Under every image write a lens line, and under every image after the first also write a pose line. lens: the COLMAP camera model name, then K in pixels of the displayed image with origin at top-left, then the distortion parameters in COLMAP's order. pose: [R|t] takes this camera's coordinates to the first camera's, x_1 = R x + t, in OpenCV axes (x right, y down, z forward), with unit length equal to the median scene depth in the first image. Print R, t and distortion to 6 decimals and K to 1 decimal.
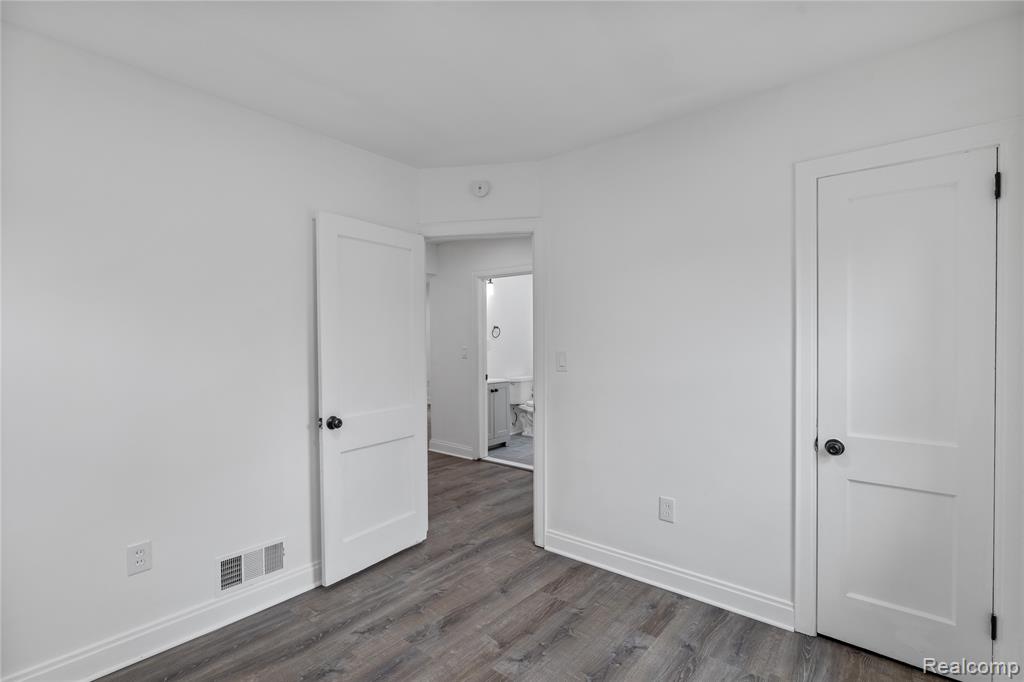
lens RADIAL K [[477.8, 0, 510.9], [0, 477.8, 343.4], [0, 0, 1]] dist [-0.008292, 0.001315]
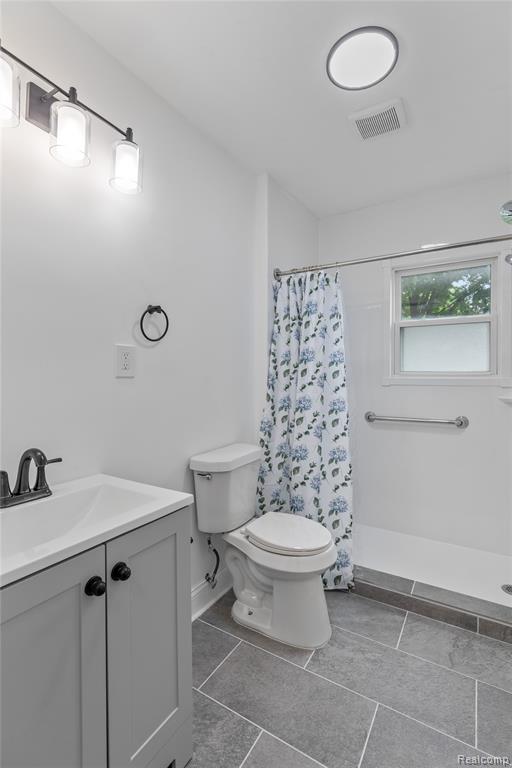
lens RADIAL K [[358.4, 0, 256.4], [0, 358.4, 380.6], [0, 0, 1]] dist [-0.008292, 0.001315]
pose [[0.992321, 0.000689, 0.123685, 0.007822], [-0.001120, 0.999994, 0.003412, 0.013845], [-0.123682, -0.003525, 0.992316, 0.737777]]
